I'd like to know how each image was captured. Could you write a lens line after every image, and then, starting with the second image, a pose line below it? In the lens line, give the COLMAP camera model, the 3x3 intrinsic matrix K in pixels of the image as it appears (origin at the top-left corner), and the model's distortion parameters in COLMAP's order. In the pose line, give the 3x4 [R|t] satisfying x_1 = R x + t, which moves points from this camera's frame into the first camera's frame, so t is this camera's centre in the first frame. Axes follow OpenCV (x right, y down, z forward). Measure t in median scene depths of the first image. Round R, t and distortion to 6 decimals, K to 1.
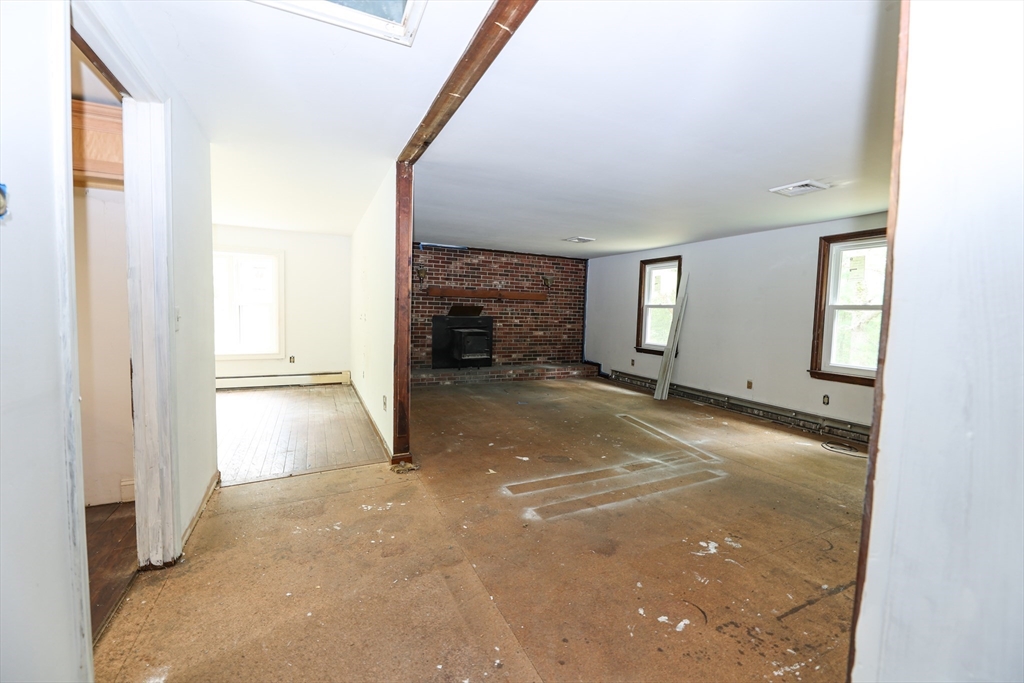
lens RADIAL K [[407.2, 0, 520.7], [0, 407.2, 335.4], [0, 0, 1]] dist [-0.006391, -0.000656]
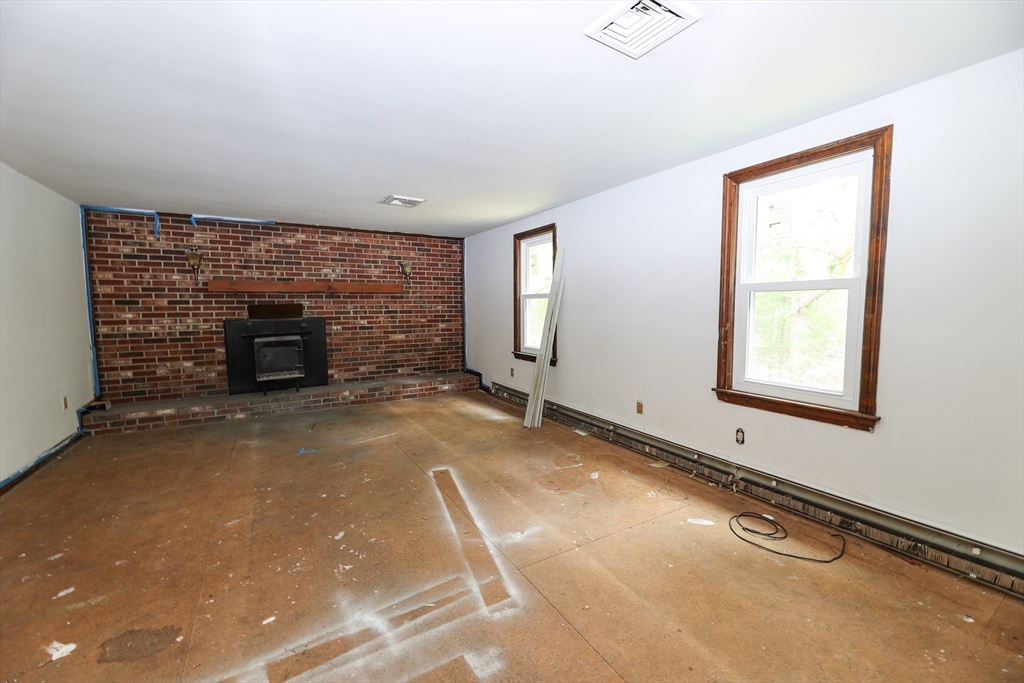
lens RADIAL K [[407.2, 0, 518.8], [0, 407.2, 337.9], [0, 0, 1]] dist [-0.006391, -0.000656]
pose [[0.995466, -0.040651, 0.085995, 0.266064], [0.038984, 0.999020, 0.020978, -0.013783], [-0.086763, -0.017530, 0.996075, 0.297476]]
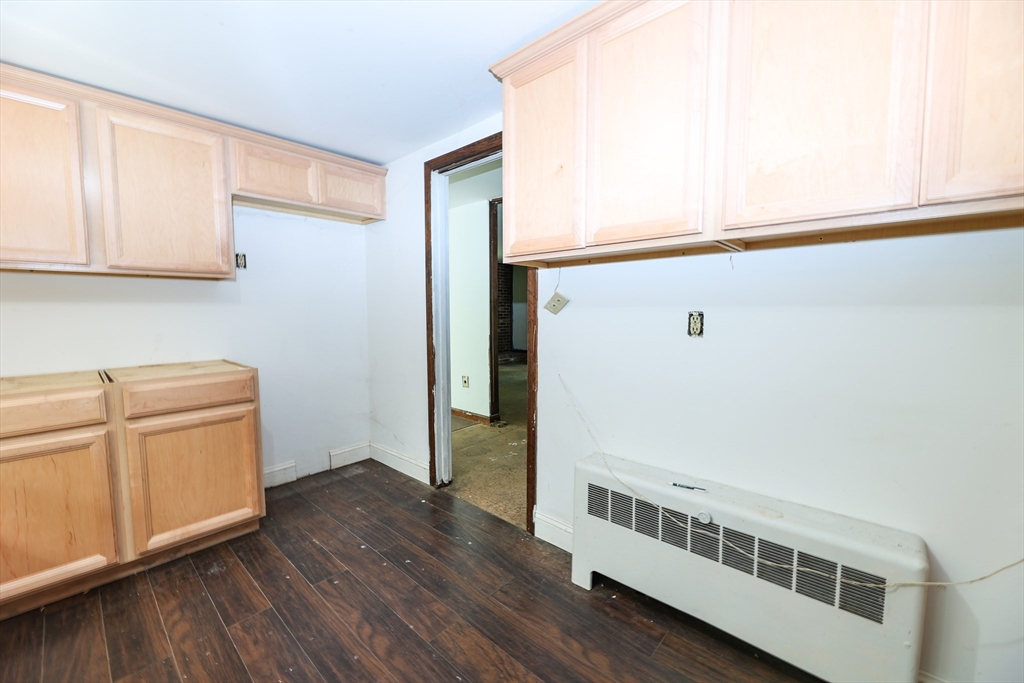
lens RADIAL K [[407.2, 0, 517.4], [0, 407.2, 338.9], [0, 0, 1]] dist [-0.006391, -0.000656]
pose [[0.927011, -0.054178, 0.371099, -0.380932], [0.048625, 0.998521, 0.024312, 0.003933], [-0.371867, -0.004493, 0.928275, -0.158453]]
